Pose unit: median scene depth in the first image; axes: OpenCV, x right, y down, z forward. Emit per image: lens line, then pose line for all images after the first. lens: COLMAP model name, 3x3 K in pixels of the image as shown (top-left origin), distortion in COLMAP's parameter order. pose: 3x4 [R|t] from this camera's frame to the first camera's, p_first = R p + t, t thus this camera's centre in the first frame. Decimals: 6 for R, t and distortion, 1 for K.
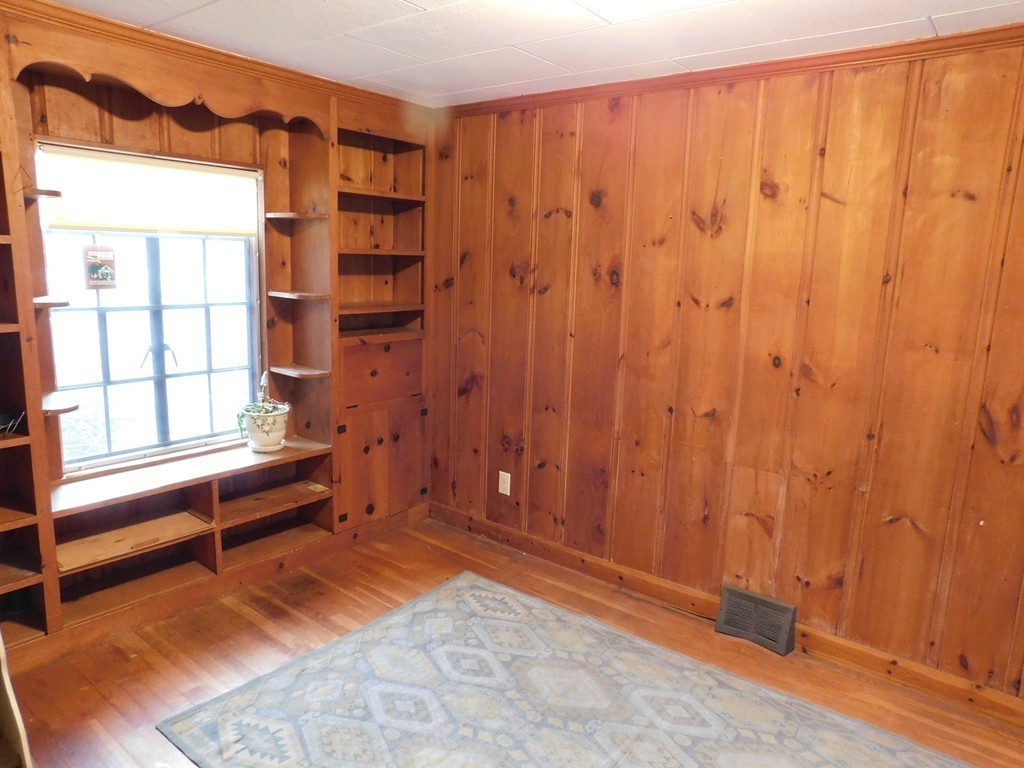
lens RADIAL K [[677.2, 0, 514.5], [0, 677.2, 379.9], [0, 0, 1]] dist [-0.070698, 0.061808]
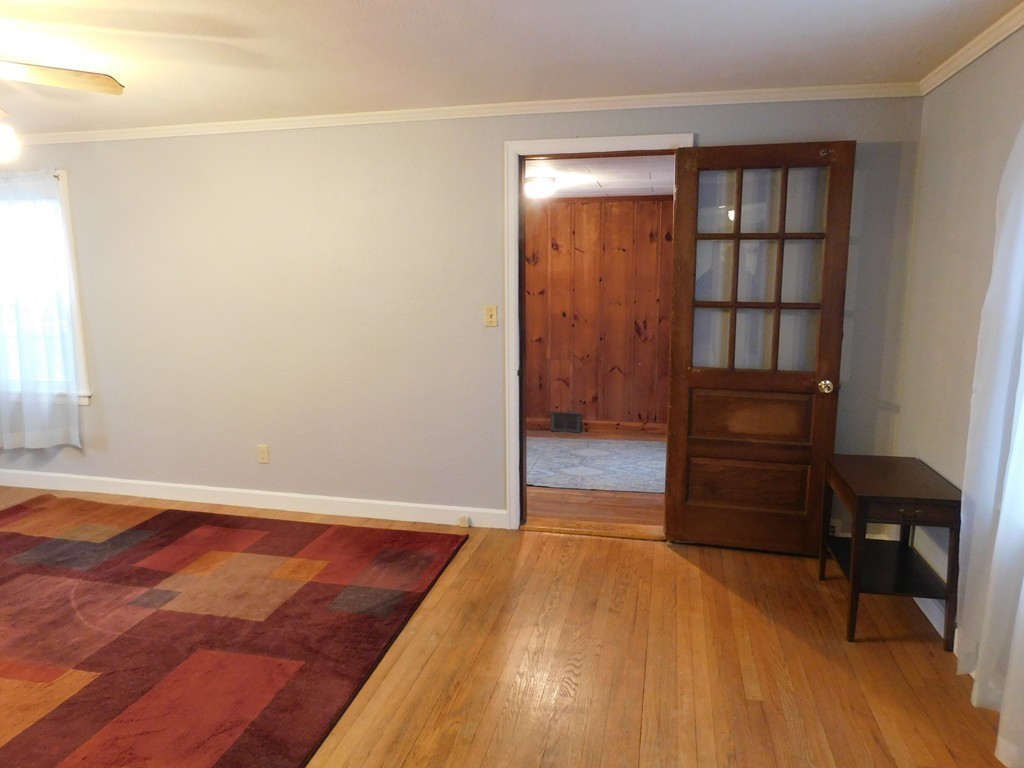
lens RADIAL K [[677.2, 0, 514.5], [0, 677.2, 379.9], [0, 0, 1]] dist [-0.070698, 0.061808]
pose [[0.899866, -0.104618, 0.423434, -0.901259], [0.109362, 0.993915, 0.013153, 0.167482], [-0.422234, 0.034472, 0.905831, -1.242060]]
